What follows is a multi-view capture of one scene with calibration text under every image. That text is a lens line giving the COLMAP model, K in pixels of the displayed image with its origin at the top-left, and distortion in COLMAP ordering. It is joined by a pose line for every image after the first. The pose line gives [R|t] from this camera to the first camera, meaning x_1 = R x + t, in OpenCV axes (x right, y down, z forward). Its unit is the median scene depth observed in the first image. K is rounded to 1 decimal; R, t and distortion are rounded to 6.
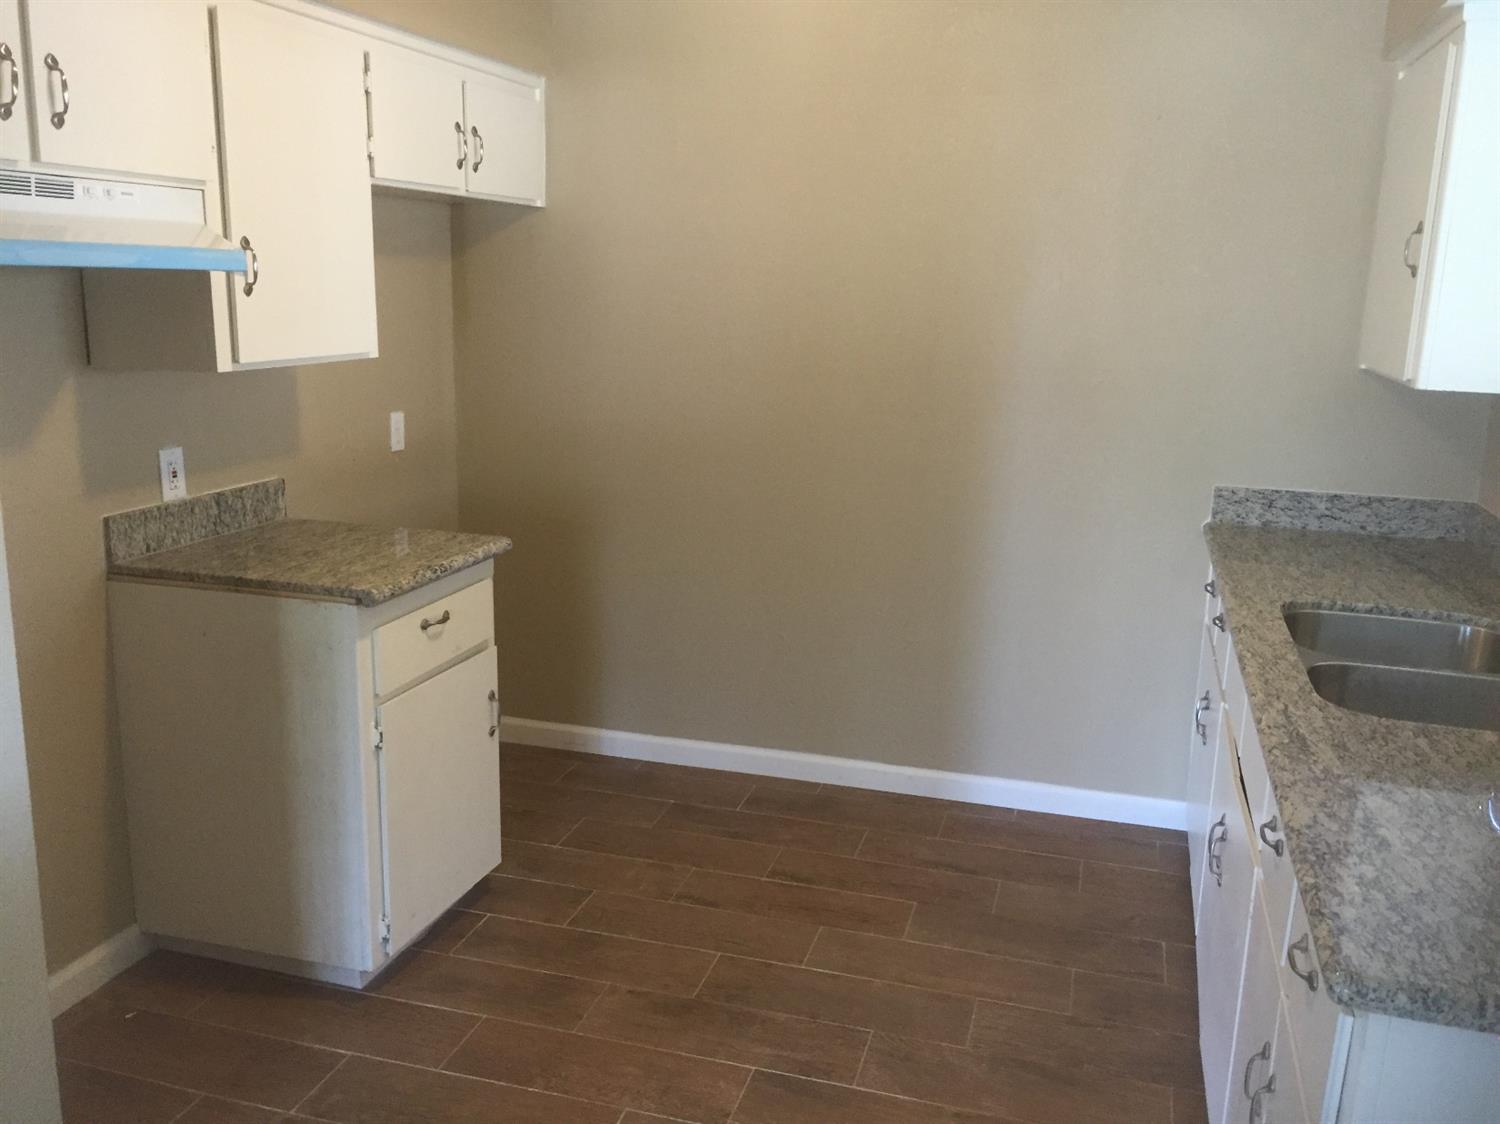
lens RADIAL K [[1281.0, 0, 761.5], [0, 1281.0, 550.2], [0, 0, 1]] dist [0.094894, -0.149417]
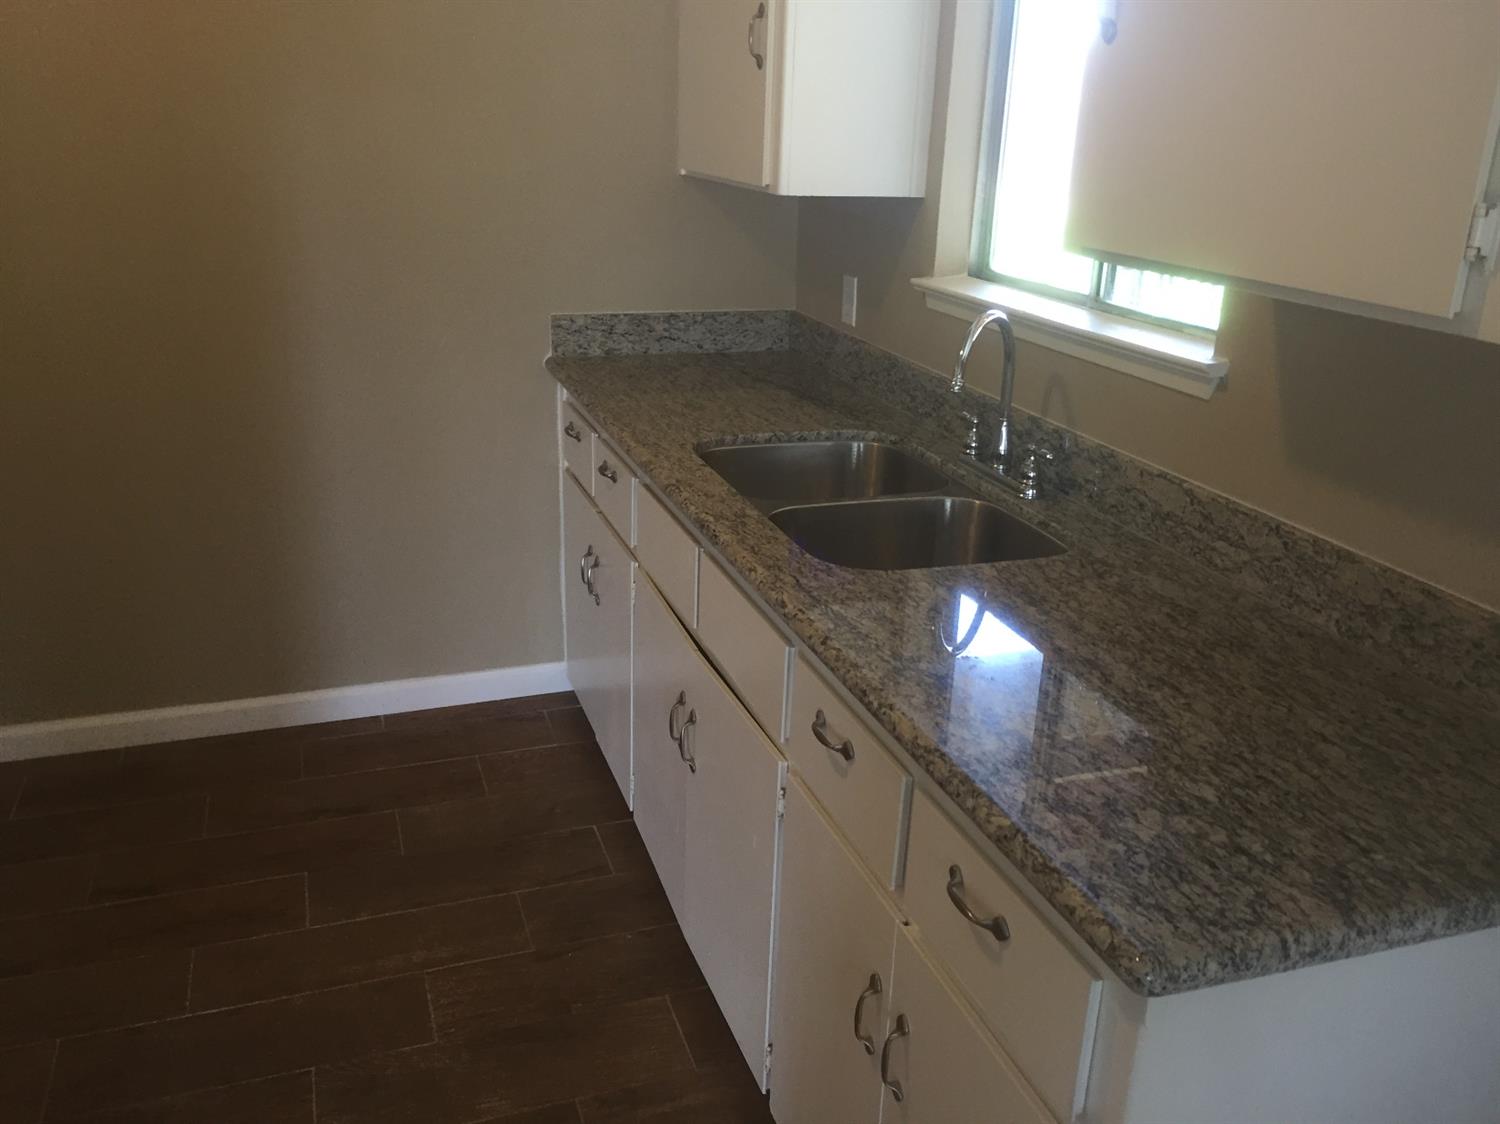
lens RADIAL K [[1281.0, 0, 761.5], [0, 1281.0, 550.2], [0, 0, 1]] dist [0.094894, -0.149417]
pose [[0.818235, -0.190650, 0.542351, -0.051759], [0.113664, 0.978436, 0.172462, -0.033143], [-0.563536, -0.079469, 0.822261, 0.209546]]
